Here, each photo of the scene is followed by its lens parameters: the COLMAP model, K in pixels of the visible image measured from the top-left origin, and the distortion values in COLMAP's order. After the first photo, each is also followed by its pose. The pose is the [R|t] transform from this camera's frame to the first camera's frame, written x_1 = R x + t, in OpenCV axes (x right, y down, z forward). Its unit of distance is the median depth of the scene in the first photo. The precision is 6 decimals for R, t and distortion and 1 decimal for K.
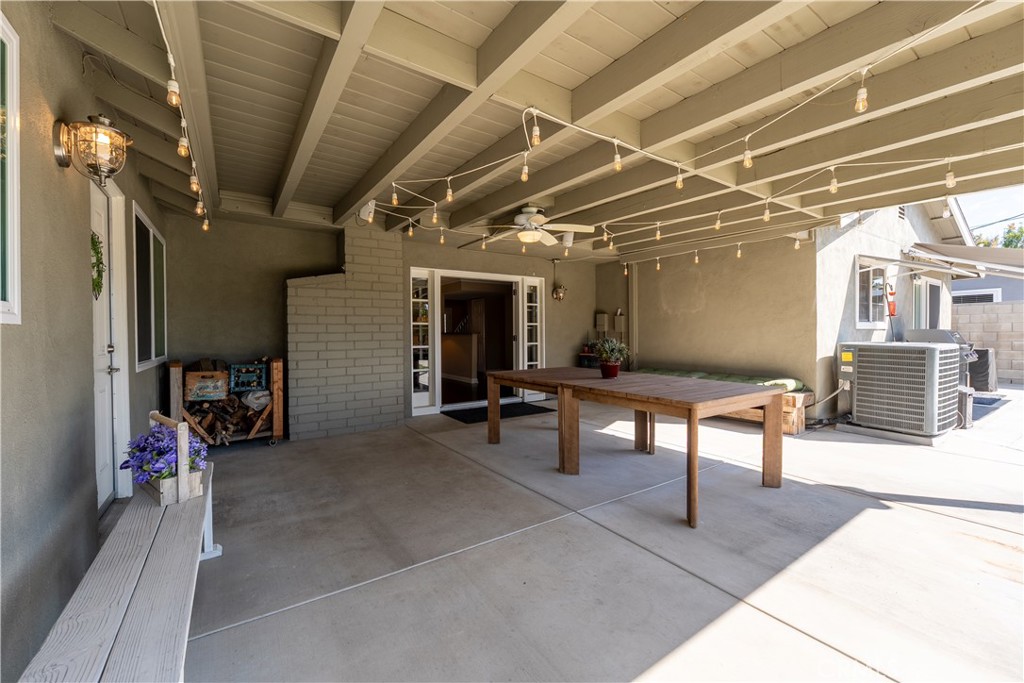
lens RADIAL K [[417.6, 0, 506.9], [0, 417.6, 343.4], [0, 0, 1]] dist [-0.000093, 0.000290]
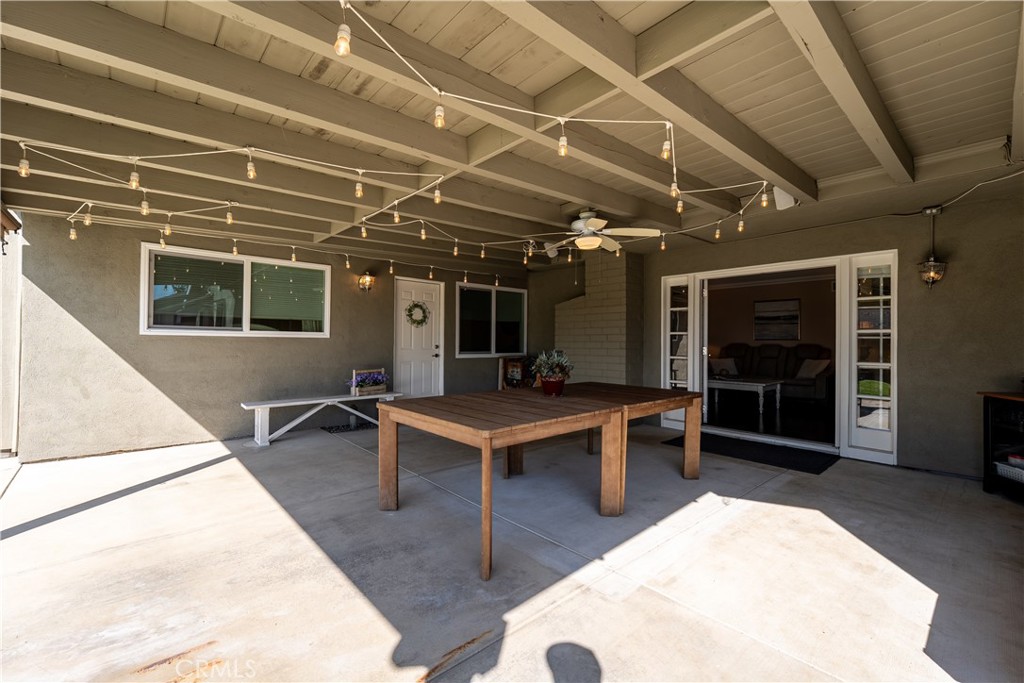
lens RADIAL K [[417.6, 0, 510.2], [0, 417.6, 333.3], [0, 0, 1]] dist [-0.000093, 0.000290]
pose [[0.138680, -0.007799, -0.990307, 0.960206], [-0.033973, 0.999343, -0.012627, -0.030649], [0.989754, 0.035395, 0.138324, 0.679178]]
